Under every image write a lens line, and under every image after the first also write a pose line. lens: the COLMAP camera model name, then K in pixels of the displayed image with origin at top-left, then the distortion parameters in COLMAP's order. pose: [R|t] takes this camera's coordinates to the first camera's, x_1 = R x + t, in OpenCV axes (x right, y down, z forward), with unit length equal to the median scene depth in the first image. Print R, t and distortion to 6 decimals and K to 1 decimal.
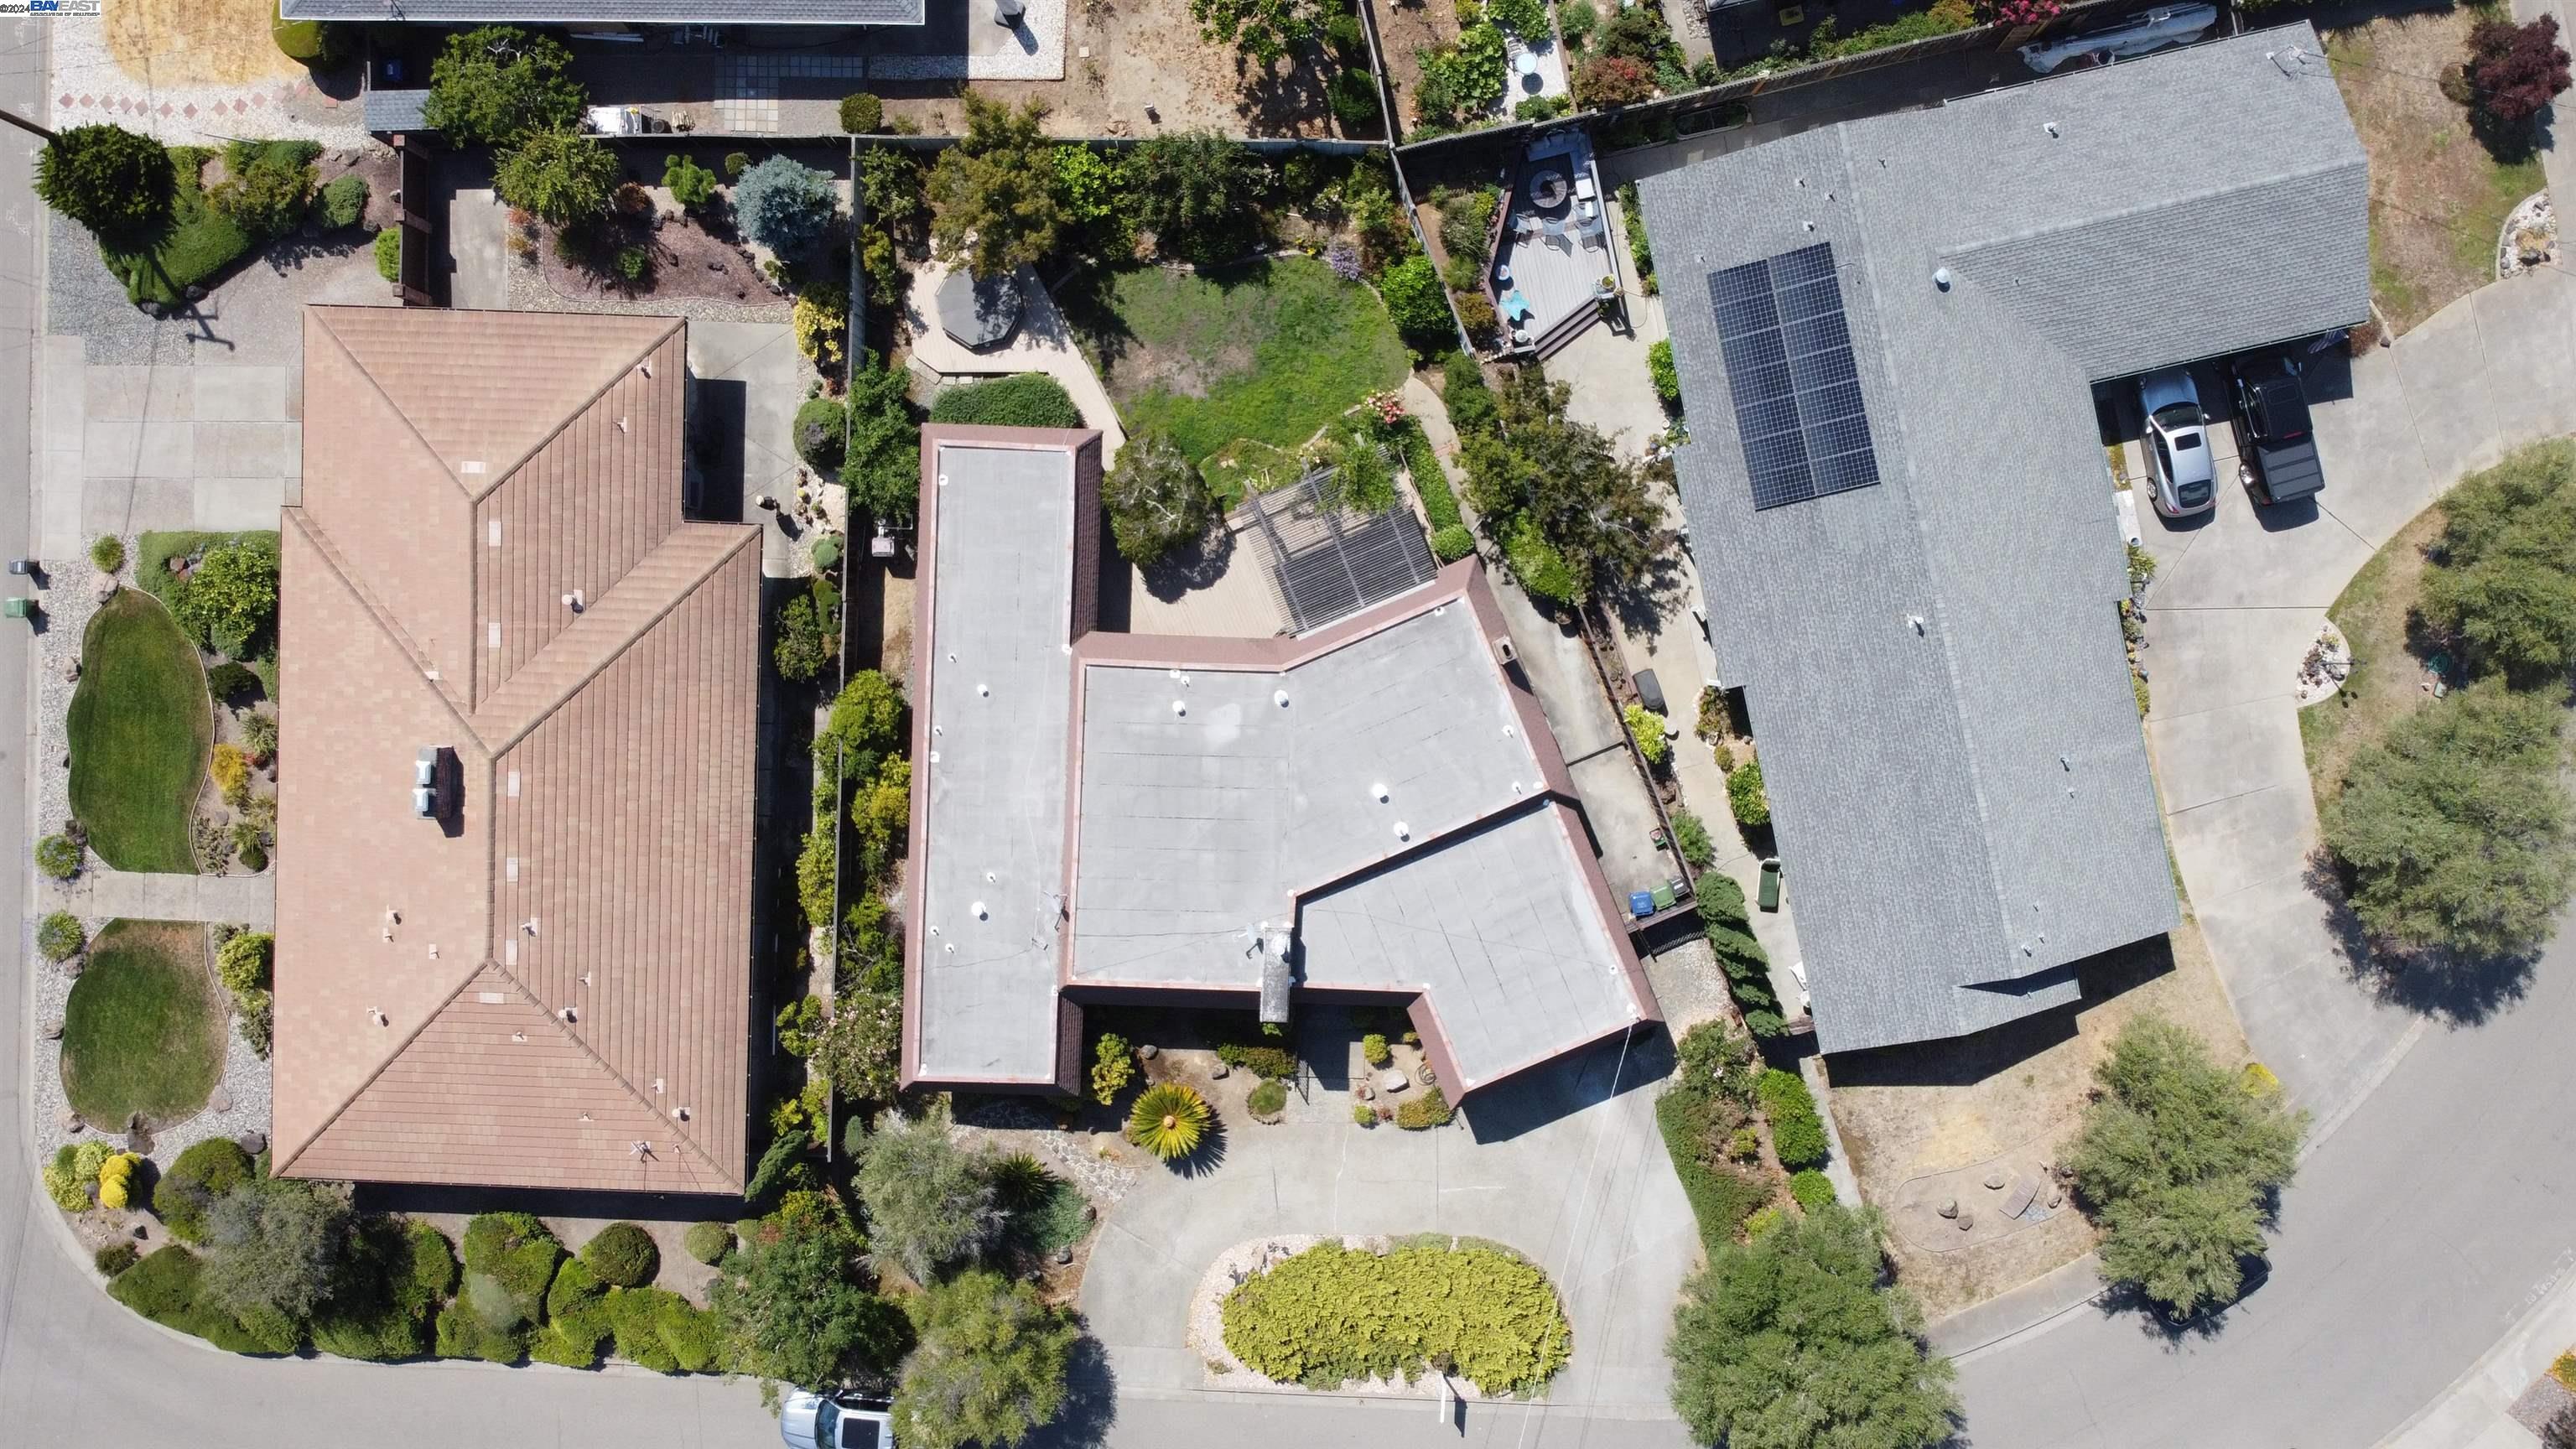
lens RADIAL K [[1956.5, 0, 1295.5], [0, 1956.5, 699.7], [0, 0, 1]] dist [-0.003726, -0.003388]
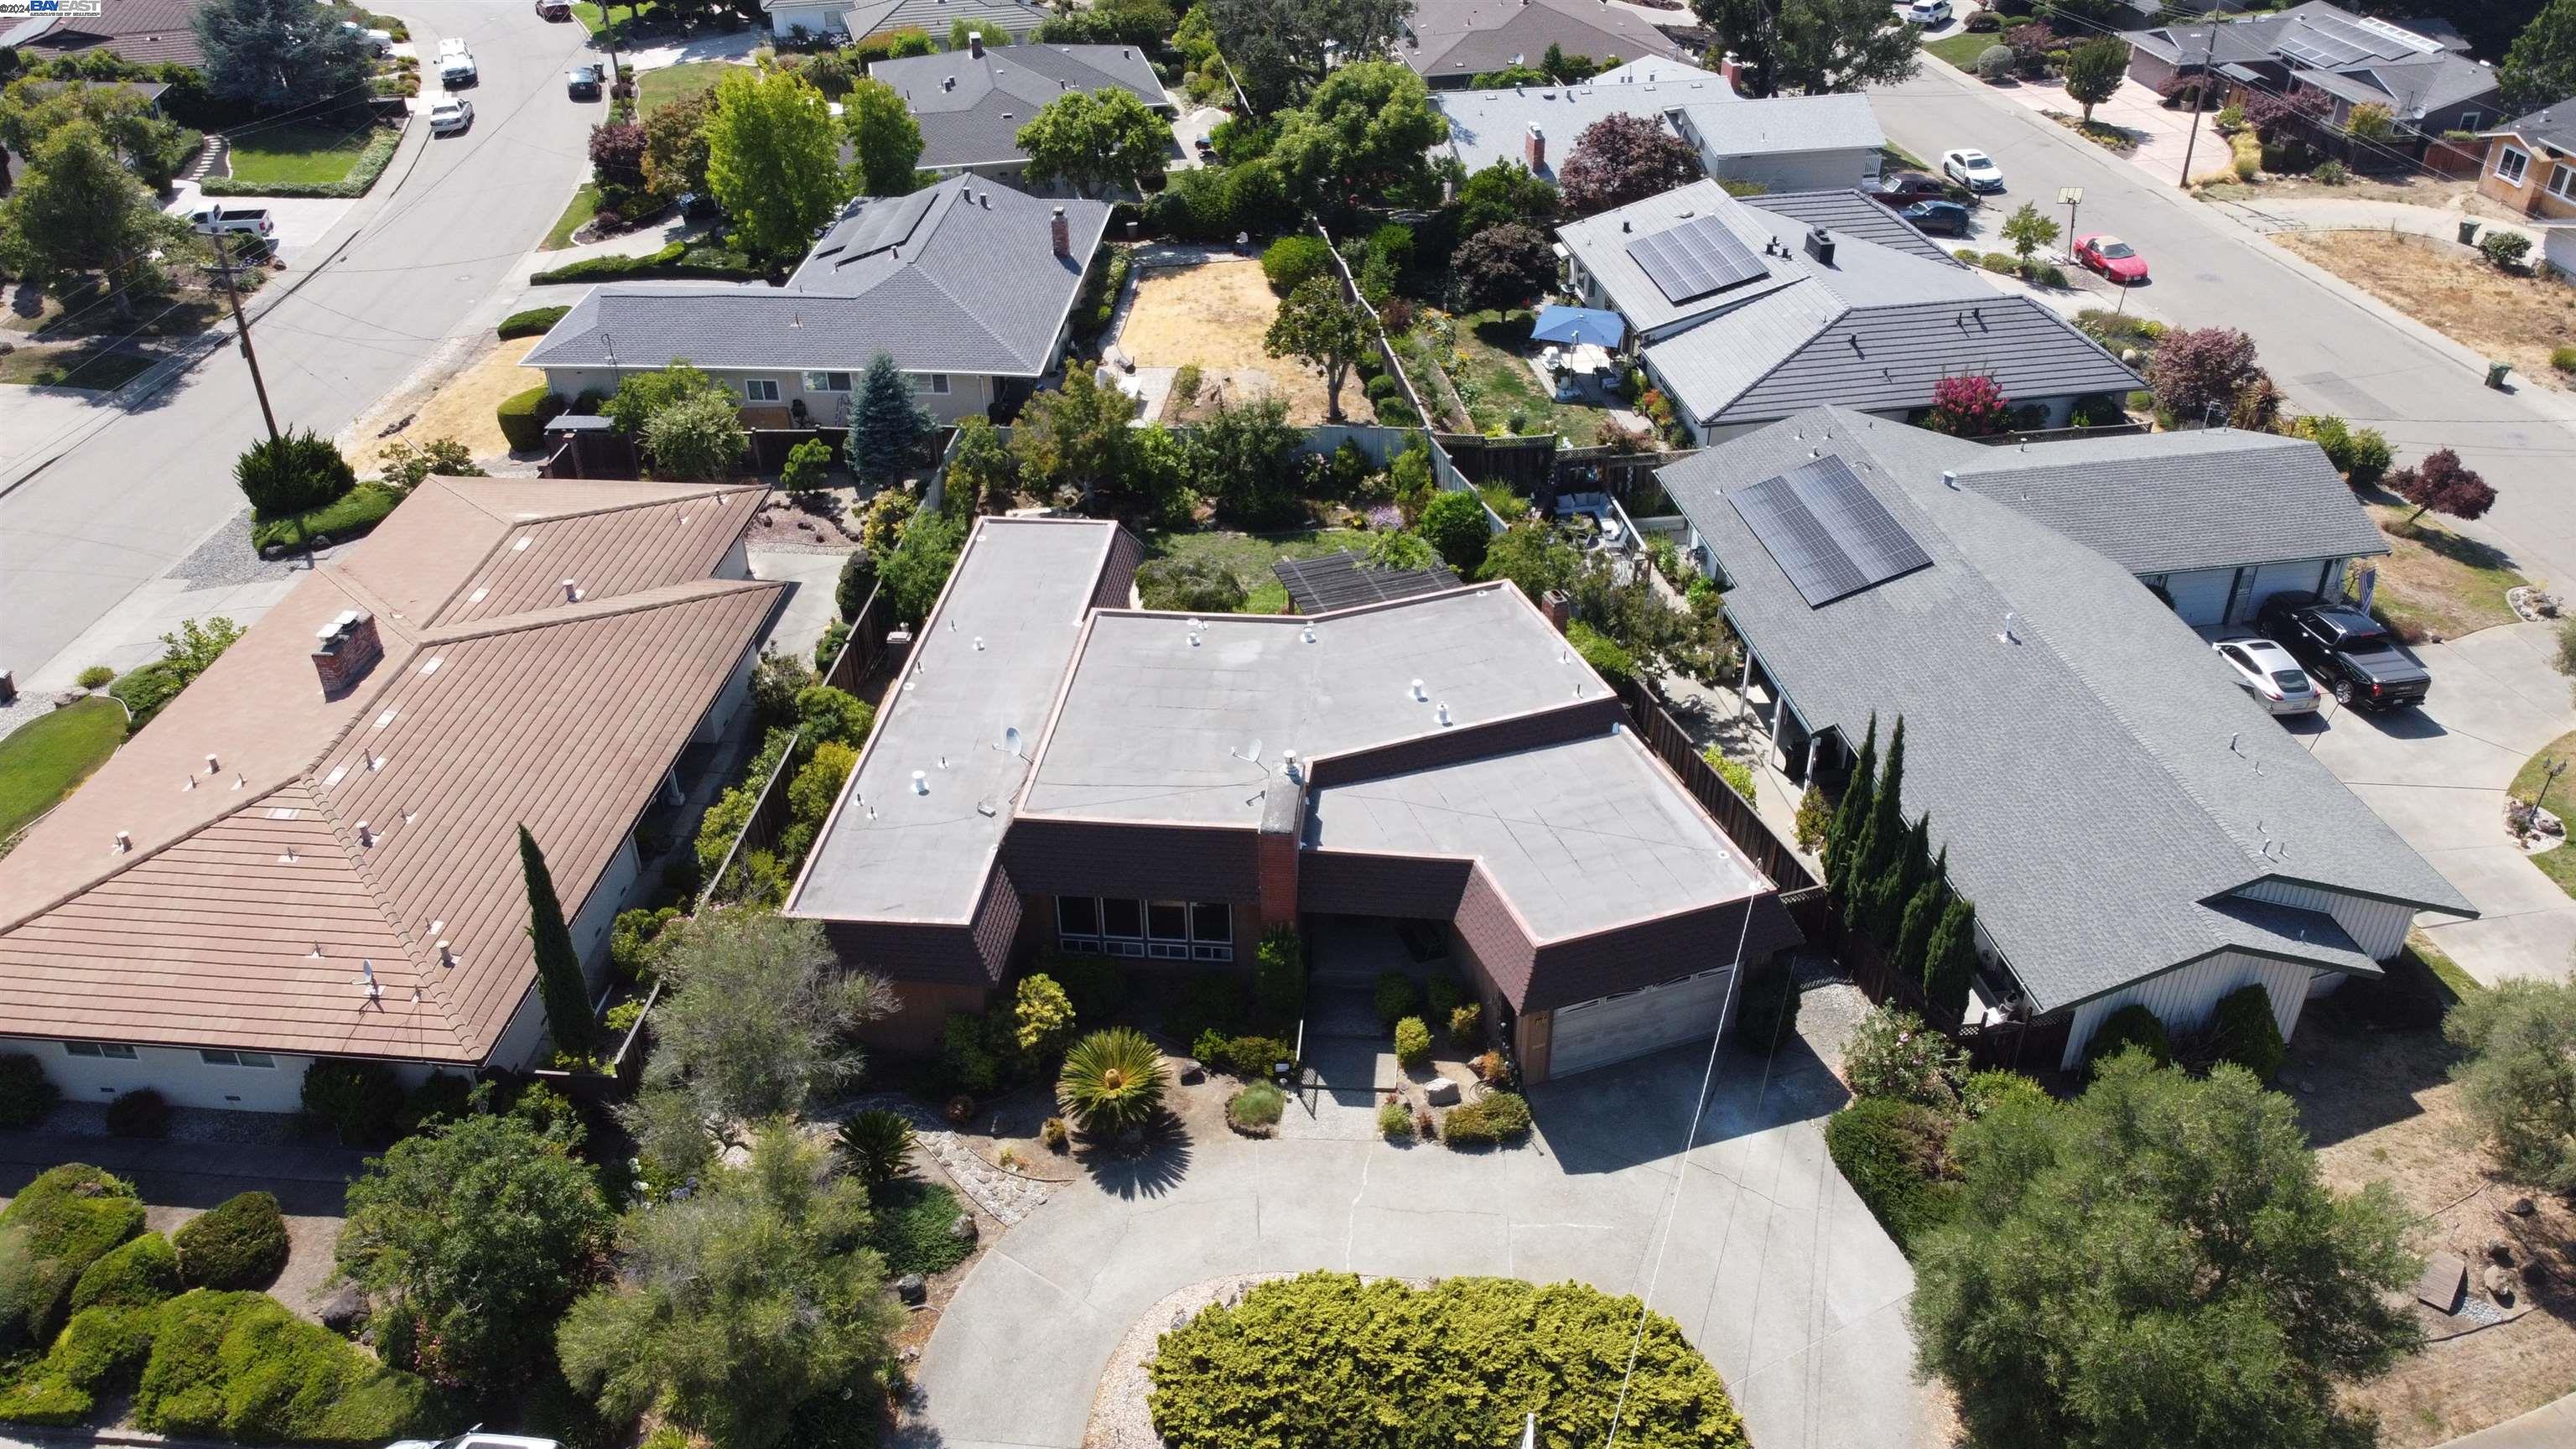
lens RADIAL K [[1951.0, 0, 1294.2], [0, 1951.0, 715.4], [0, 0, 1]] dist [0.006299, -0.005081]
pose [[0.998259, 0.026887, -0.052490, 0.032418], [-0.058834, 0.515685, -0.854756, 0.737911], [0.004086, 0.856356, 0.516370, 0.534295]]
